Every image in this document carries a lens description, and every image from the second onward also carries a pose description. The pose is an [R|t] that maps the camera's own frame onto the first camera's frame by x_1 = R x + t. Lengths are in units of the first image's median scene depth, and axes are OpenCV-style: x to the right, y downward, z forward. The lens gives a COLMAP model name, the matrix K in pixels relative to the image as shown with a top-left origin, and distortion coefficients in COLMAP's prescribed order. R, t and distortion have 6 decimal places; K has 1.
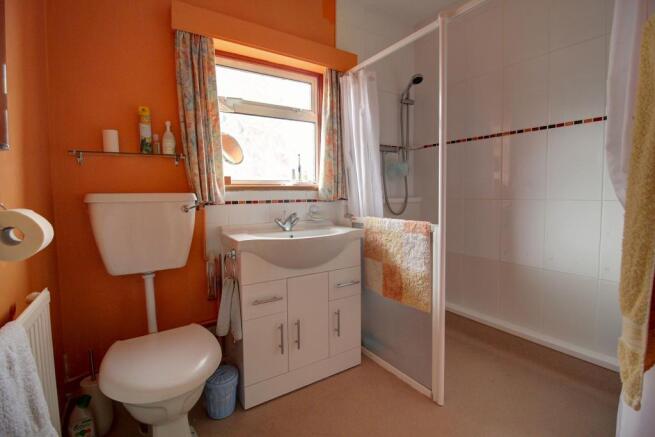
lens RADIAL K [[301.5, 0, 325.8], [0, 301.5, 217.9], [0, 0, 1]] dist [-0.030162, -0.003547]
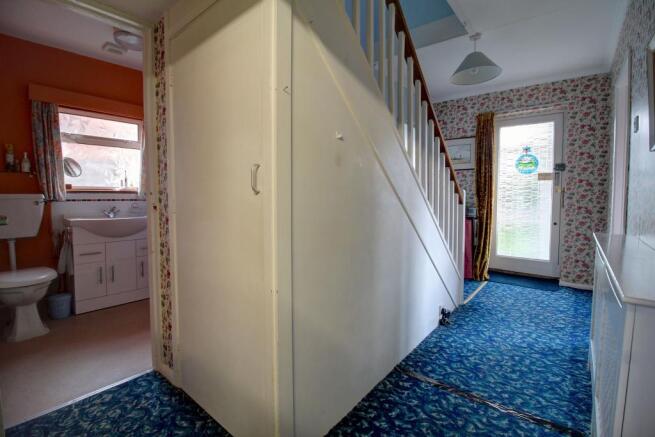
lens RADIAL K [[301.5, 0, 330.4], [0, 301.5, 215.5], [0, 0, 1]] dist [-0.030162, -0.003547]
pose [[0.942926, -0.003583, 0.332984, 0.548121], [0.009934, 0.999800, -0.017371, 0.082814], [-0.332855, 0.019687, 0.942773, -1.105419]]
